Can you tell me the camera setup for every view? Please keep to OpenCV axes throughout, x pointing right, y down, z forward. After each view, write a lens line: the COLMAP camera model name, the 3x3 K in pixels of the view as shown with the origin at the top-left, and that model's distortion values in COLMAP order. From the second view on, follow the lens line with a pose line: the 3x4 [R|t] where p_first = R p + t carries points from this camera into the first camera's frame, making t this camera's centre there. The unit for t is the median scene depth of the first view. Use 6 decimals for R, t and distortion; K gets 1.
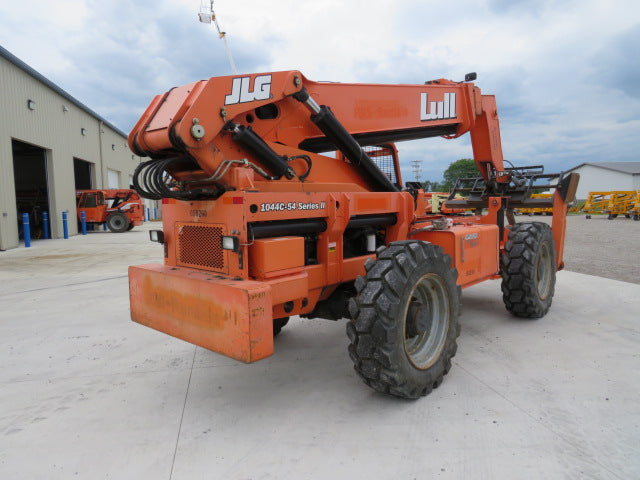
lens RADIAL K [[454.4, 0, 315.9], [0, 454.4, 237.8], [0, 0, 1]] dist [-0.025702, 0.003210]
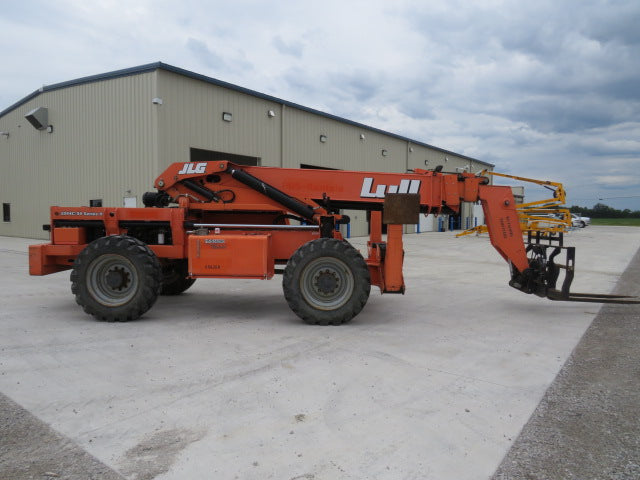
lens RADIAL K [[467.9, 0, 320.0], [0, 467.9, 240.0], [0, 0, 1]] dist [-0.009206, -0.004133]
pose [[0.645265, 0.075993, -0.760170, 2.074269], [-0.090822, 0.995614, 0.022437, -0.086961], [0.758541, 0.054562, 0.649337, 0.397257]]
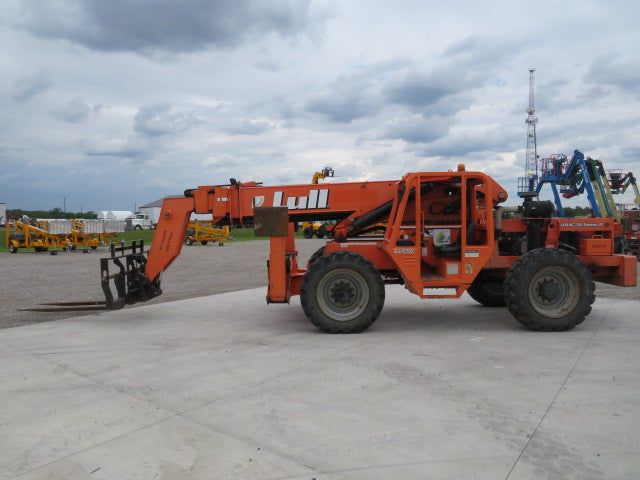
lens RADIAL K [[450.8, 0, 317.4], [0, 450.8, 236.7], [0, 0, 1]] dist [-0.028082, 0.003853]
pose [[-0.662876, 0.013829, 0.748601, -0.916791], [0.089364, 0.994144, 0.060766, -0.241557], [-0.743377, 0.107179, -0.660230, 3.164155]]
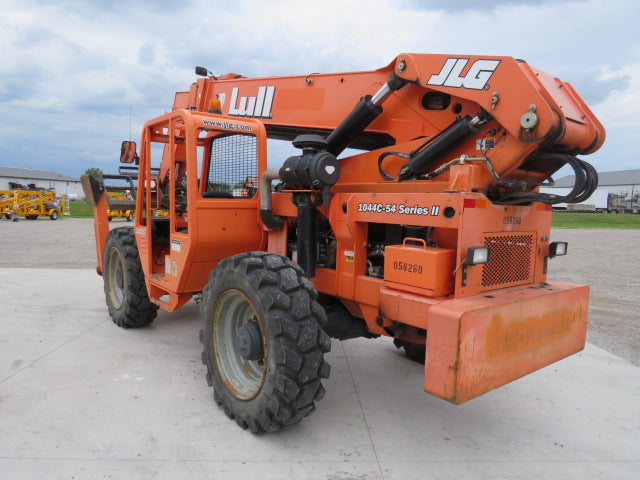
lens RADIAL K [[454.4, 0, 315.9], [0, 454.4, 237.8], [0, 0, 1]] dist [-0.025702, 0.003210]
pose [[0.150721, -0.055529, 0.987016, -1.023774], [0.052698, 0.997453, 0.048069, -0.073004], [-0.987171, 0.044769, 0.153263, 1.106412]]
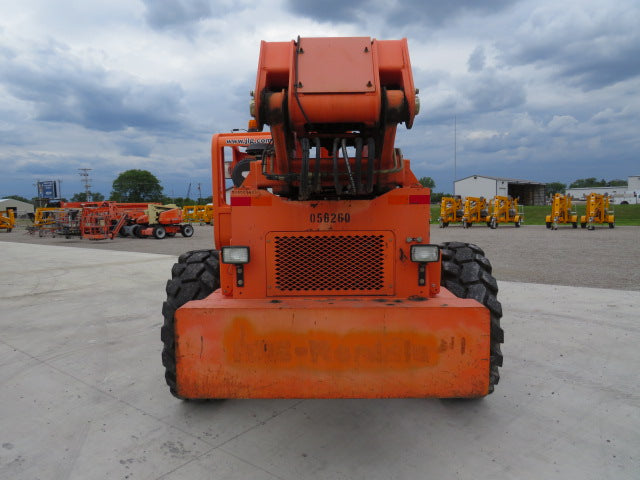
lens RADIAL K [[454.4, 0, 315.9], [0, 454.4, 237.8], [0, 0, 1]] dist [-0.025702, 0.003210]
pose [[0.753376, -0.042314, 0.656227, -0.675096], [0.059054, 0.998249, -0.003428, -0.019182], [-0.654932, 0.041336, 0.754556, 0.423830]]
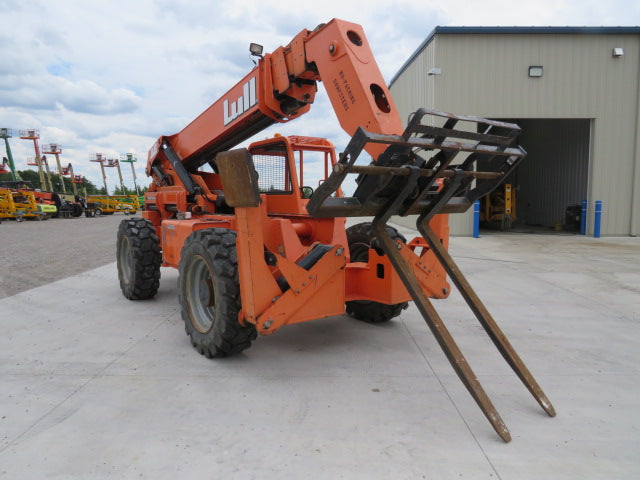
lens RADIAL K [[454.4, 0, 315.9], [0, 454.4, 237.8], [0, 0, 1]] dist [-0.025702, 0.003210]
pose [[-0.207269, 0.113188, -0.971714, 1.837561], [-0.070792, 0.988945, 0.130295, -0.204126], [0.975719, 0.095796, -0.196965, 2.056267]]
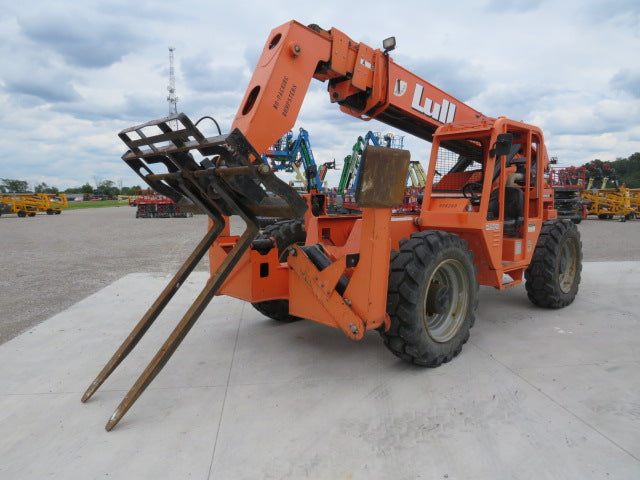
lens RADIAL K [[450.8, 0, 317.4], [0, 450.8, 236.7], [0, 0, 1]] dist [-0.028082, 0.003853]
pose [[-0.997008, 0.021309, 0.074301, 0.544253], [0.033340, 0.985786, 0.164665, -0.245269], [-0.069736, 0.166650, -0.983547, 3.027362]]
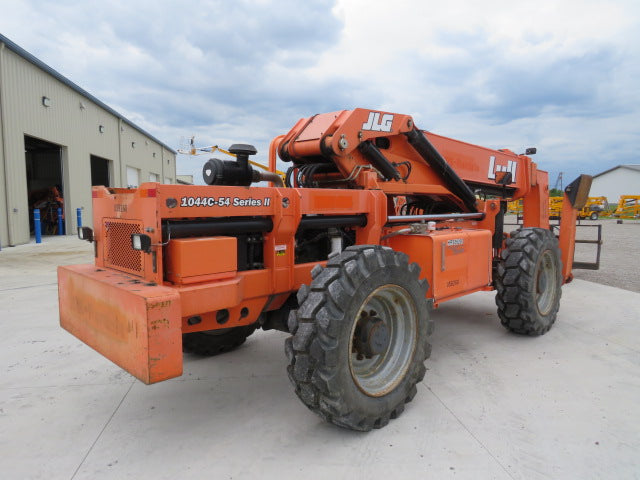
lens RADIAL K [[454.4, 0, 315.9], [0, 454.4, 237.8], [0, 0, 1]] dist [-0.025702, 0.003210]
pose [[0.998176, 0.023953, -0.055415, 0.151489], [-0.024266, 0.999693, -0.004996, -0.000810], [0.055278, 0.006332, 0.998451, 0.132365]]
